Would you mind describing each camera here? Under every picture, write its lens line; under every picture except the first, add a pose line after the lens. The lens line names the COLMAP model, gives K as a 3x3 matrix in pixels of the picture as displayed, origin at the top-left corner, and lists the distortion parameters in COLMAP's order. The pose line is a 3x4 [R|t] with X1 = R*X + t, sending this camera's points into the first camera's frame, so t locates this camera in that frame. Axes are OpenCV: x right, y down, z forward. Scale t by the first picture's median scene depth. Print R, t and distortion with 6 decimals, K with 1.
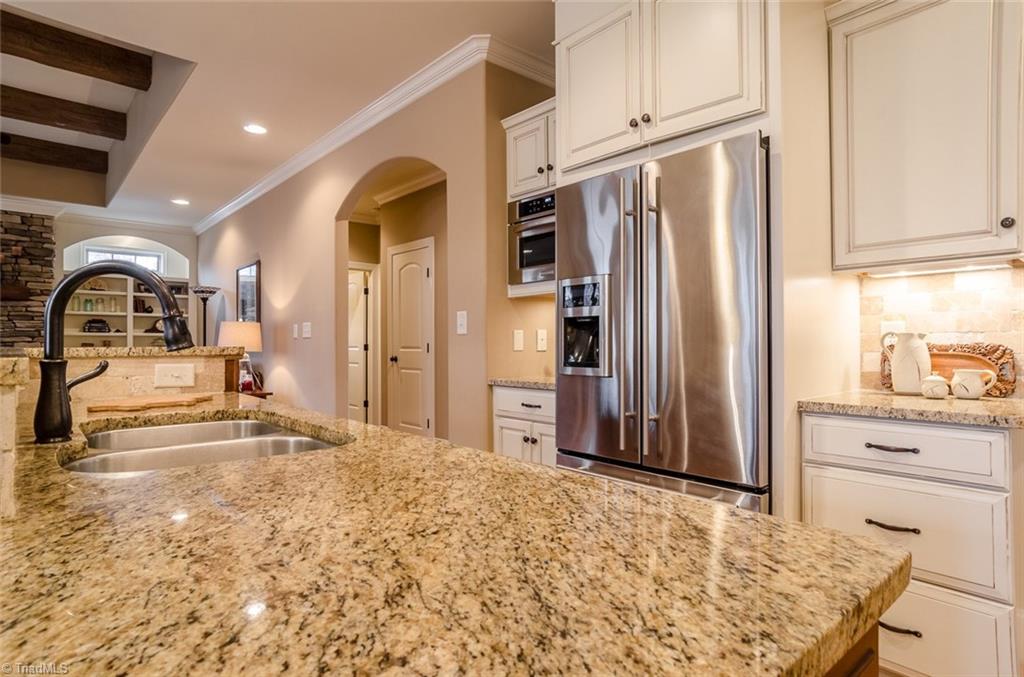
lens RADIAL K [[547.8, 0, 516.0], [0, 547.8, 343.4], [0, 0, 1]] dist [-0.045734, 0.031853]
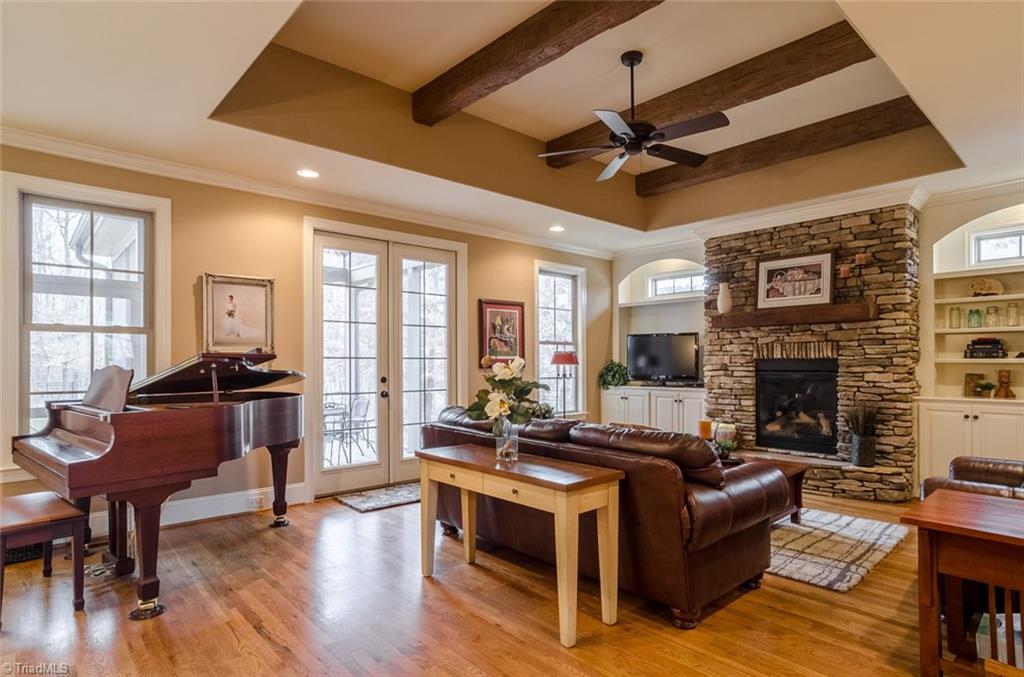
lens RADIAL K [[560.0, 0, 508.4], [0, 560.0, 350.9], [0, 0, 1]] dist [-0.045820, 0.038370]
pose [[-0.006556, -0.013361, -0.999889, -0.211499], [0.004200, 0.999902, -0.013389, -0.054975], [0.999970, -0.004287, -0.006499, 0.999171]]
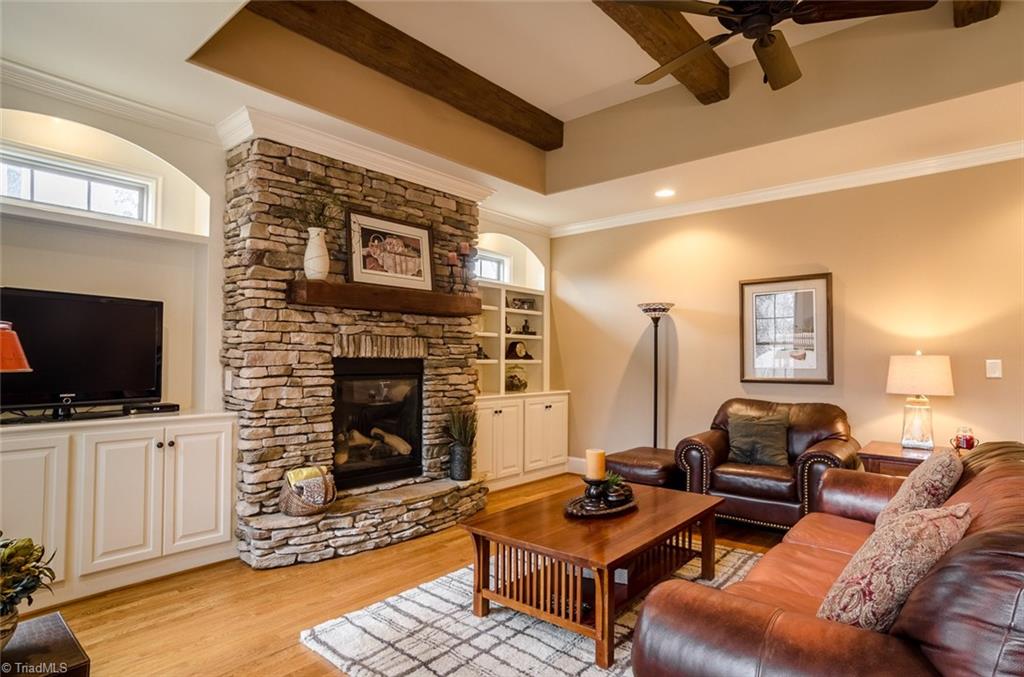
lens RADIAL K [[547.8, 0, 516.0], [0, 547.8, 343.4], [0, 0, 1]] dist [-0.045734, 0.031853]
pose [[0.993119, 0.014440, 0.116218, -1.955889], [-0.010902, 0.999459, -0.031021, -0.046817], [-0.116603, 0.029541, 0.992739, 0.563791]]
